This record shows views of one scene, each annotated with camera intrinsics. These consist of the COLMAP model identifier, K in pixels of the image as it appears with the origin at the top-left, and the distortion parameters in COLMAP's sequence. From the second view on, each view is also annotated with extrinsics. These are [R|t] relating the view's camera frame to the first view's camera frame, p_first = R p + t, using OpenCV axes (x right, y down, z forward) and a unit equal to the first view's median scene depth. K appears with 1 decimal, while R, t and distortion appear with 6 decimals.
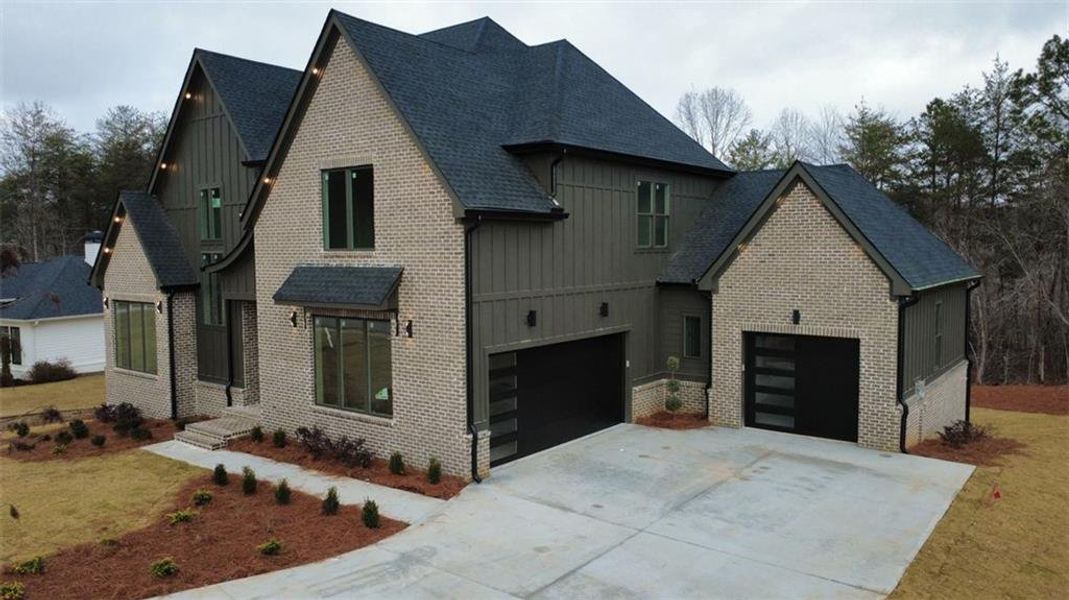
lens RADIAL K [[776.0, 0, 535.5], [0, 776.0, 298.9], [0, 0, 1]] dist [-0.000202, -0.002291]
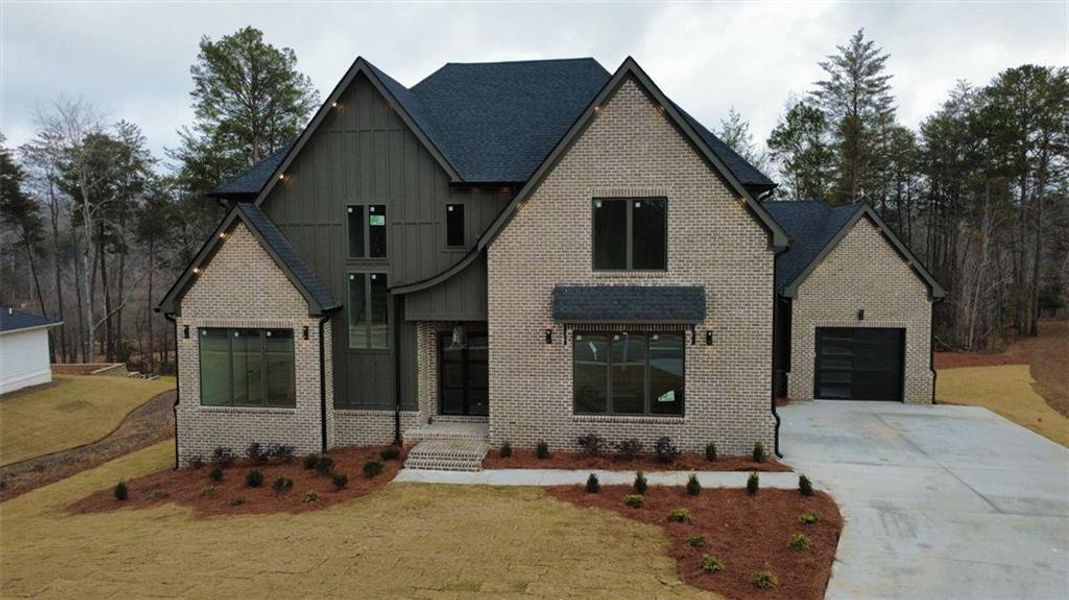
lens RADIAL K [[776.0, 0, 534.2], [0, 776.0, 302.0], [0, 0, 1]] dist [-0.000202, -0.002291]
pose [[0.869314, -0.032905, 0.493163, -0.890381], [0.032150, 0.999433, 0.010012, -0.033394], [-0.493213, 0.007152, 0.869879, 0.094401]]
